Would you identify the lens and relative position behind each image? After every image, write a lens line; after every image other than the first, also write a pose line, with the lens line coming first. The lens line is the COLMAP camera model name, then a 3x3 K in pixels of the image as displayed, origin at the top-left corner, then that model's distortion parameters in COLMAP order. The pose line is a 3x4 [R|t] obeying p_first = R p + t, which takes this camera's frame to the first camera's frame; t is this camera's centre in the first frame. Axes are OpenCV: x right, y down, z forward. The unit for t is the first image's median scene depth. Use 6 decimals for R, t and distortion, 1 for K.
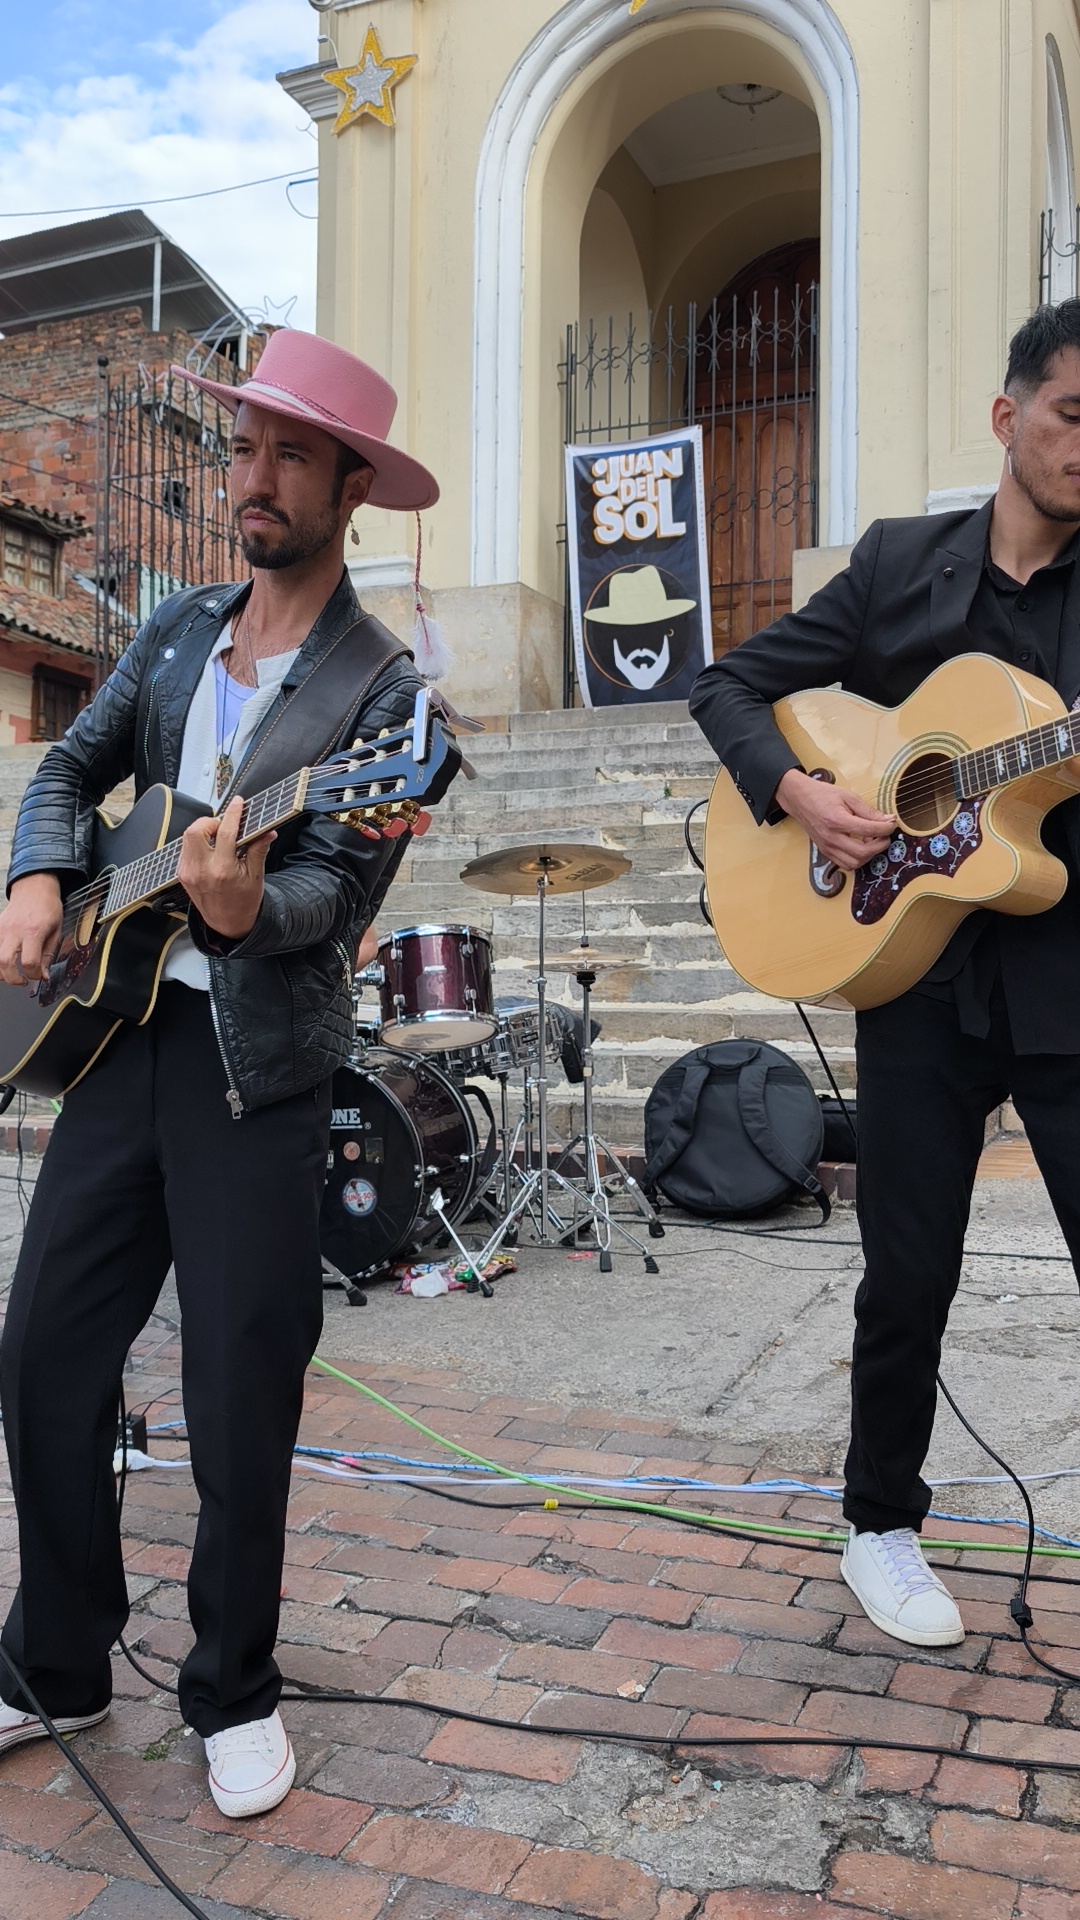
lens RADIAL K [[1635.7, 0, 532.8], [0, 1635.7, 970.5], [0, 0, 1]] dist [0.006729, -0.019359]
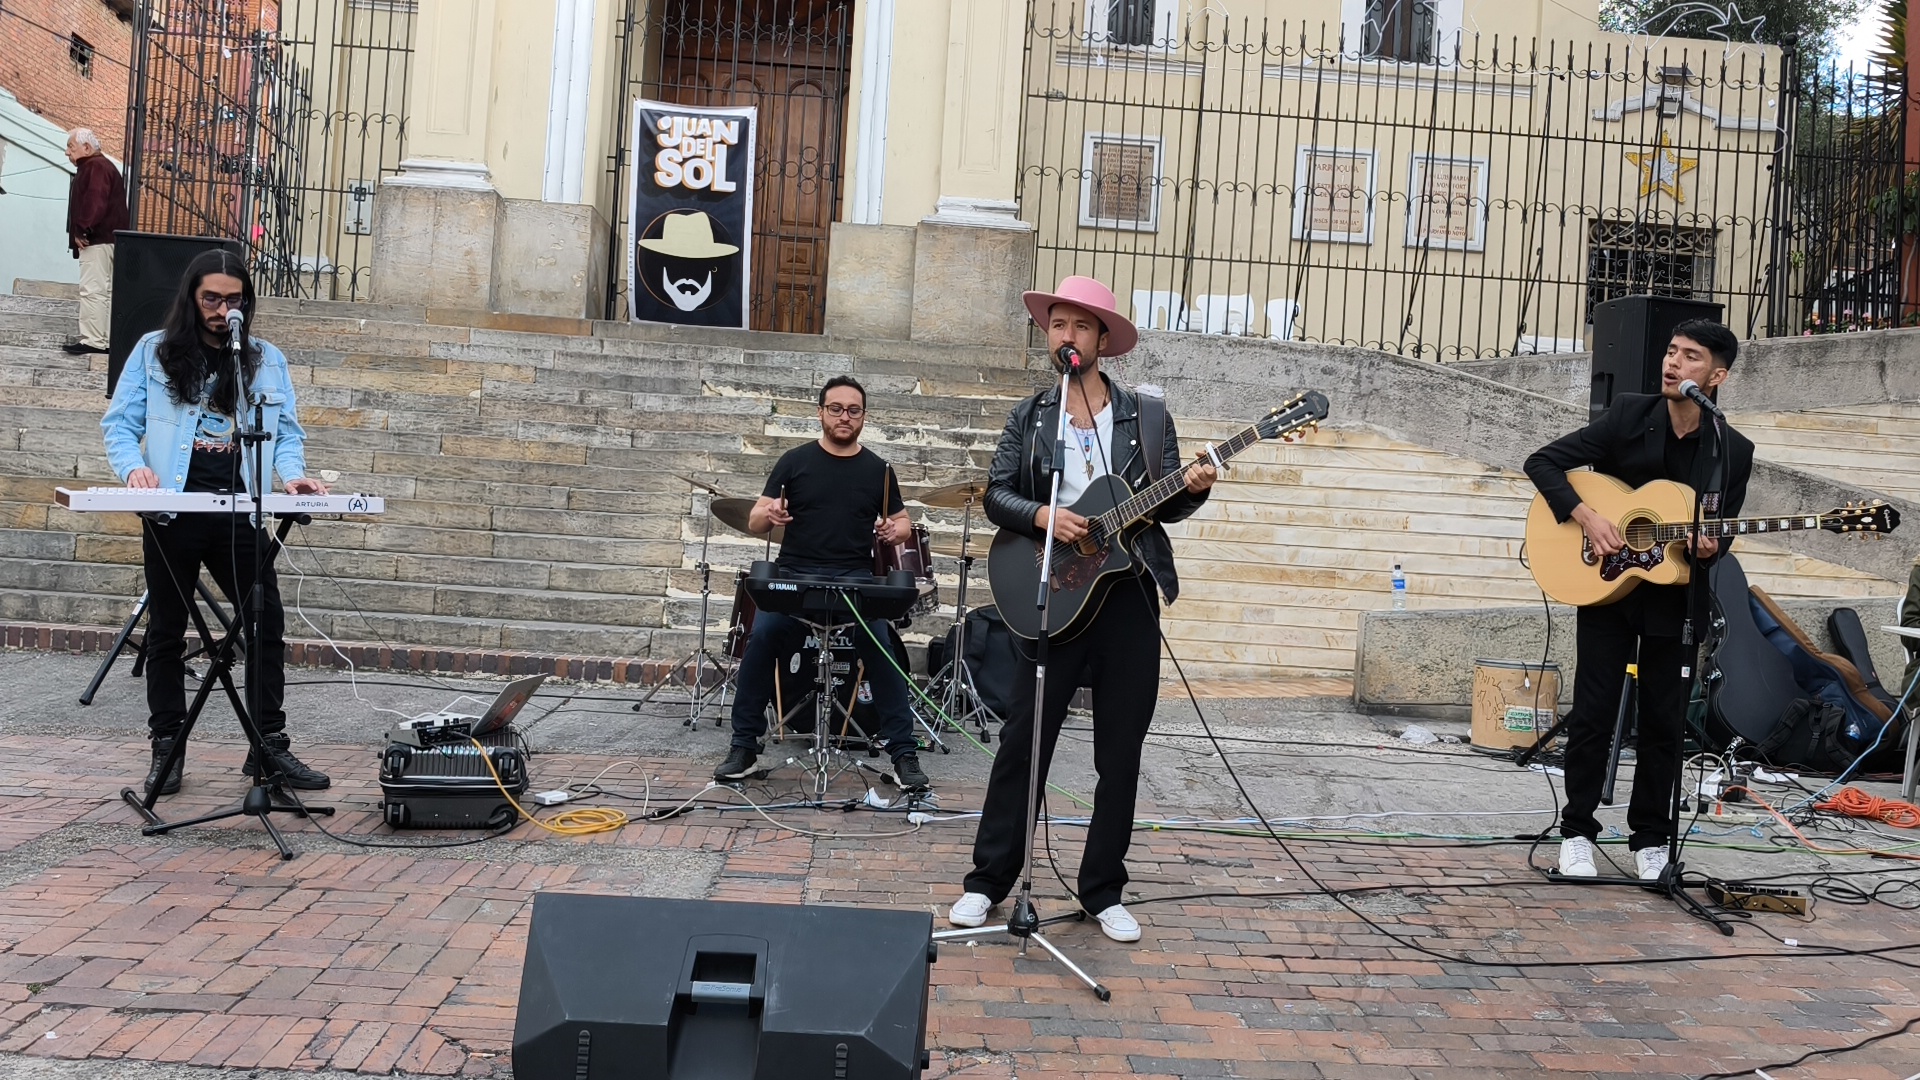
lens RADIAL K [[1627.0, 0, 965.6], [0, 1627.0, 535.8], [0, 0, 1]] dist [0.080266, -0.172902]
pose [[0.896505, 0.063296, 0.438489, -0.269724], [-0.060706, 0.997956, -0.019940, 0.004625], [-0.438855, -0.008743, 0.898515, -0.172497]]
